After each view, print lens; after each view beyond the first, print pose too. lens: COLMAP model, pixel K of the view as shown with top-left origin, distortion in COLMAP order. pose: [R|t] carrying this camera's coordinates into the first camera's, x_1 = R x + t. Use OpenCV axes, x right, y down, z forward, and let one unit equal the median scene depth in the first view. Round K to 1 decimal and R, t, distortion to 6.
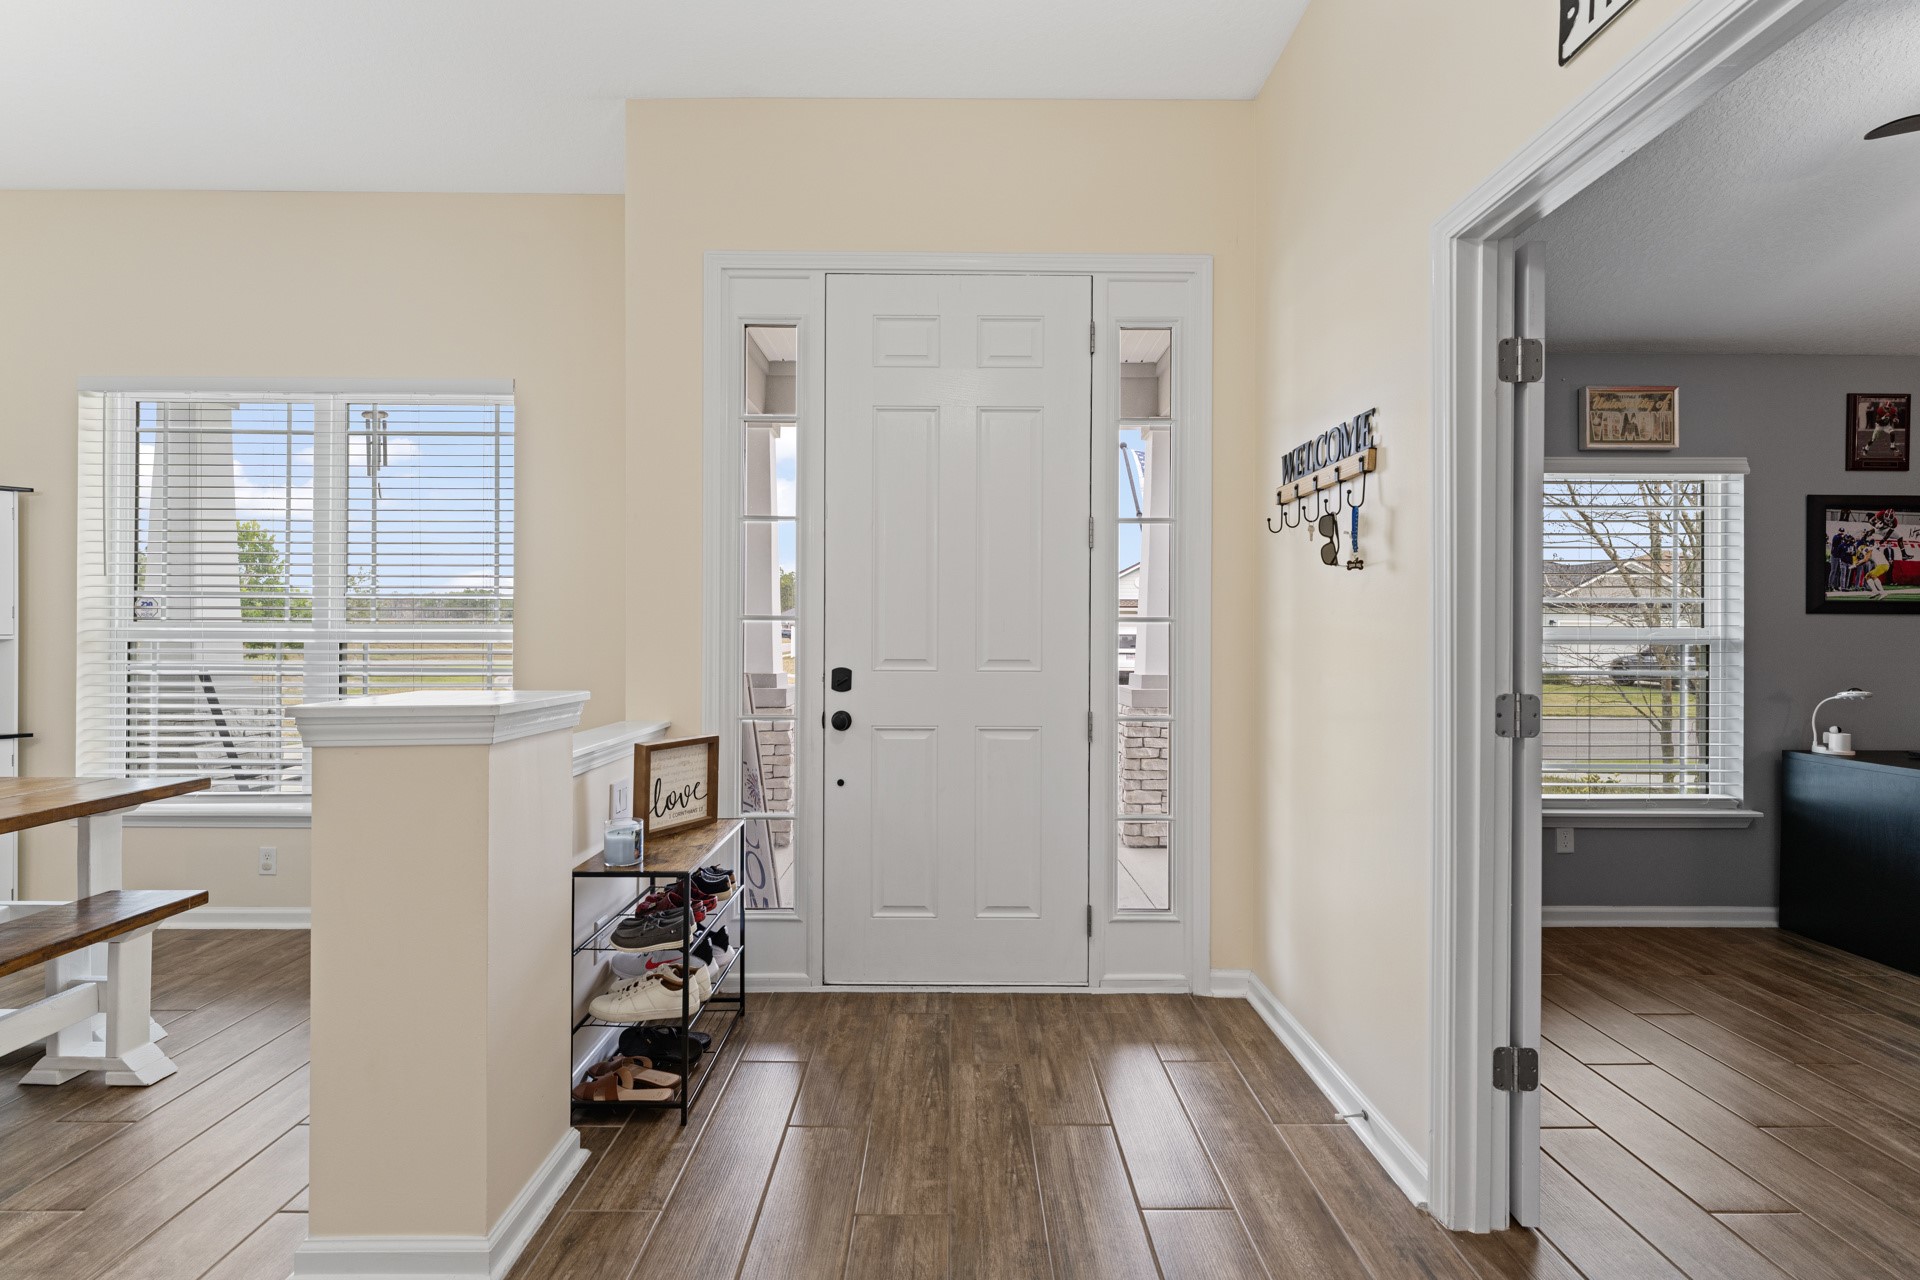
lens RADIAL K [[849.5, 0, 951.7], [0, 849.5, 634.1], [0, 0, 1]] dist [0.004117, 0.000057]
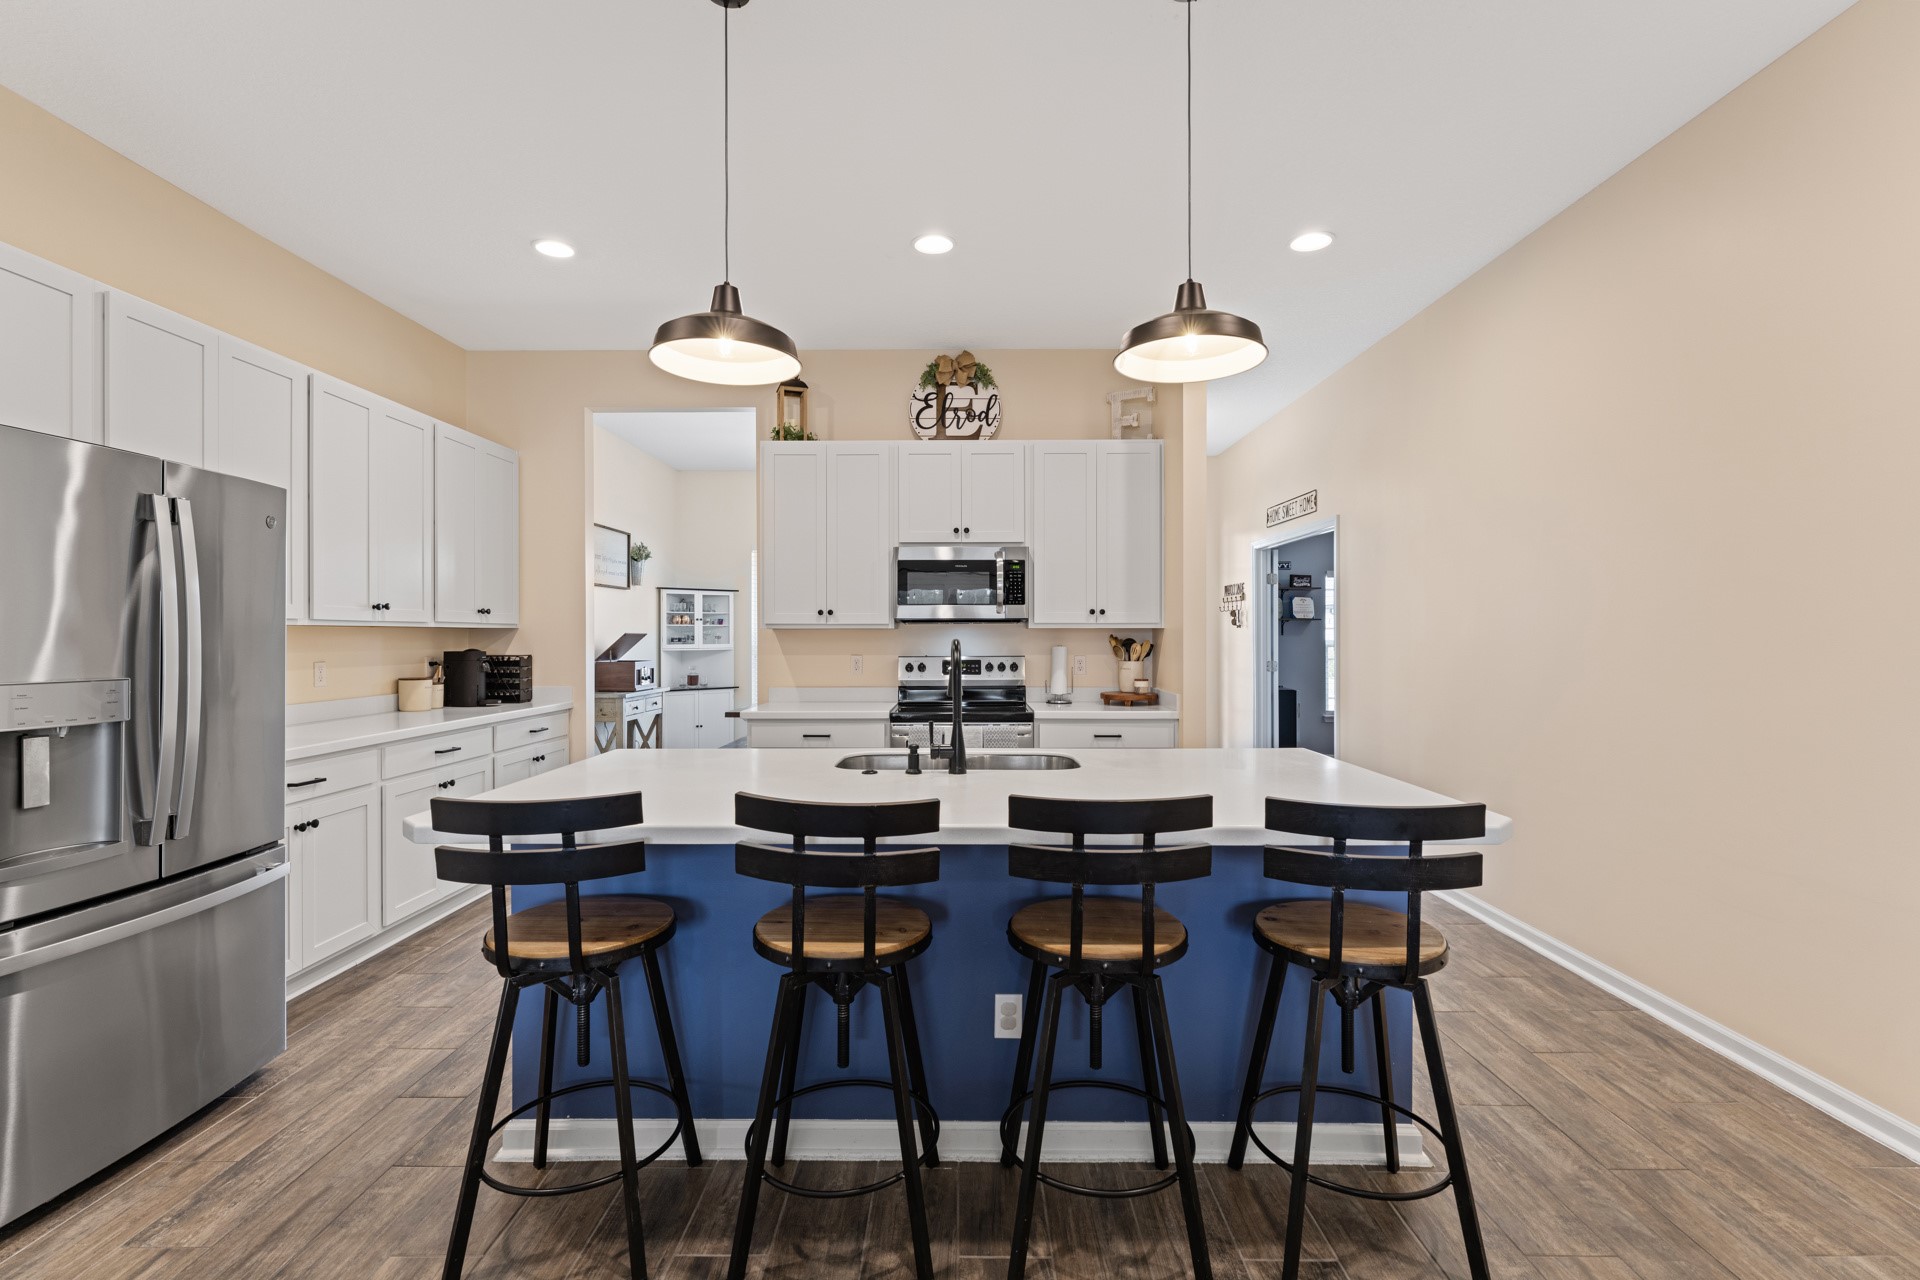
lens RADIAL K [[857.5, 0, 963.2], [0, 857.5, 640.6], [0, 0, 1]] dist [0.001250, 0.000815]
pose [[0.999924, -0.006557, 0.010419, -0.521038], [0.006526, 0.999974, 0.003011, -0.029307], [-0.010439, -0.002943, 0.999941, -1.873702]]
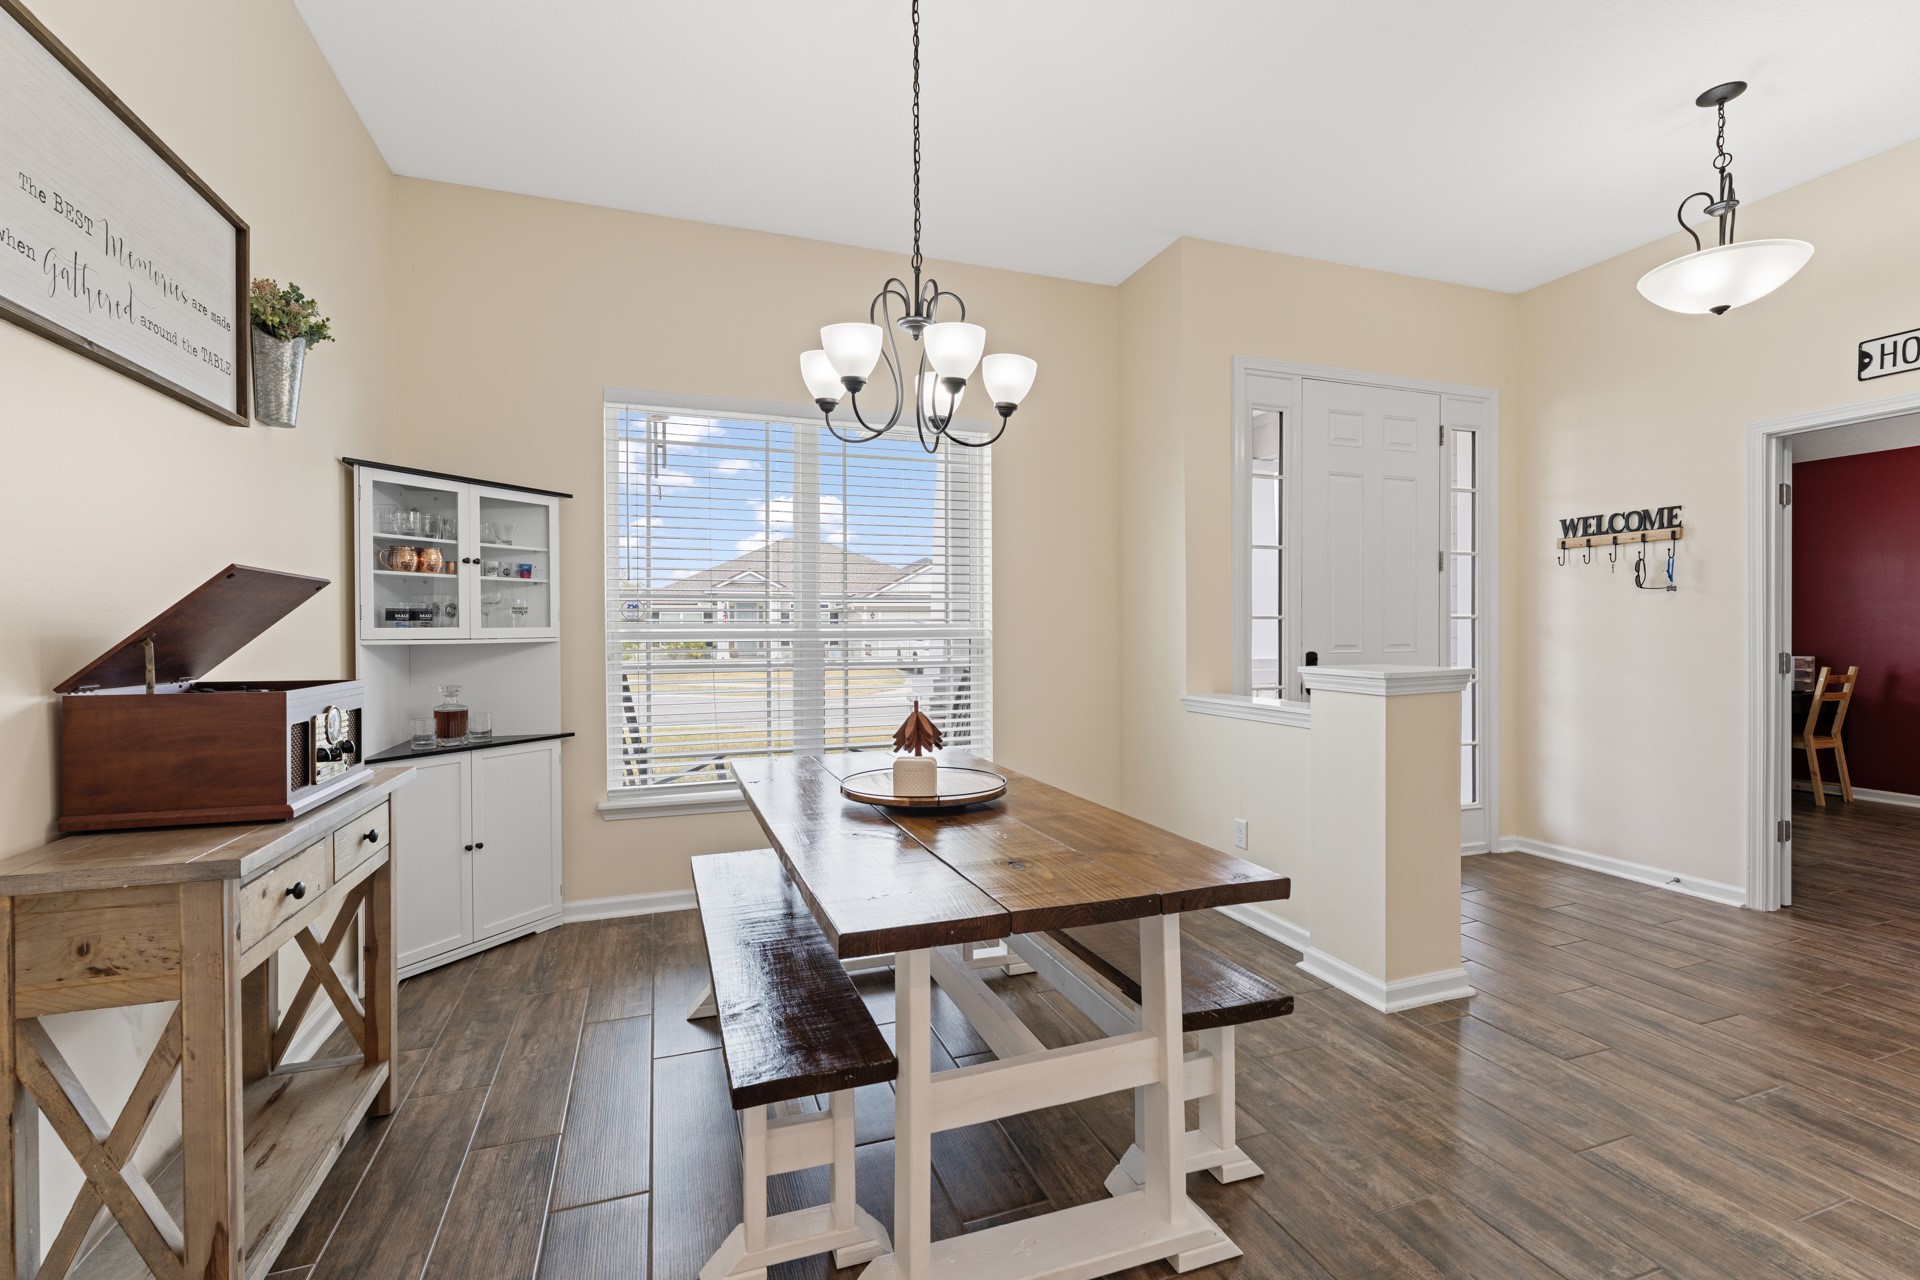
lens RADIAL K [[849.5, 0, 968.1], [0, 849.5, 640.2], [0, 0, 1]] dist [0.004117, 0.000057]
pose [[0.937237, -0.012870, 0.348455, -1.185615], [0.009040, 0.999880, 0.012614, -0.005079], [-0.348575, -0.008673, 0.937241, -0.151608]]
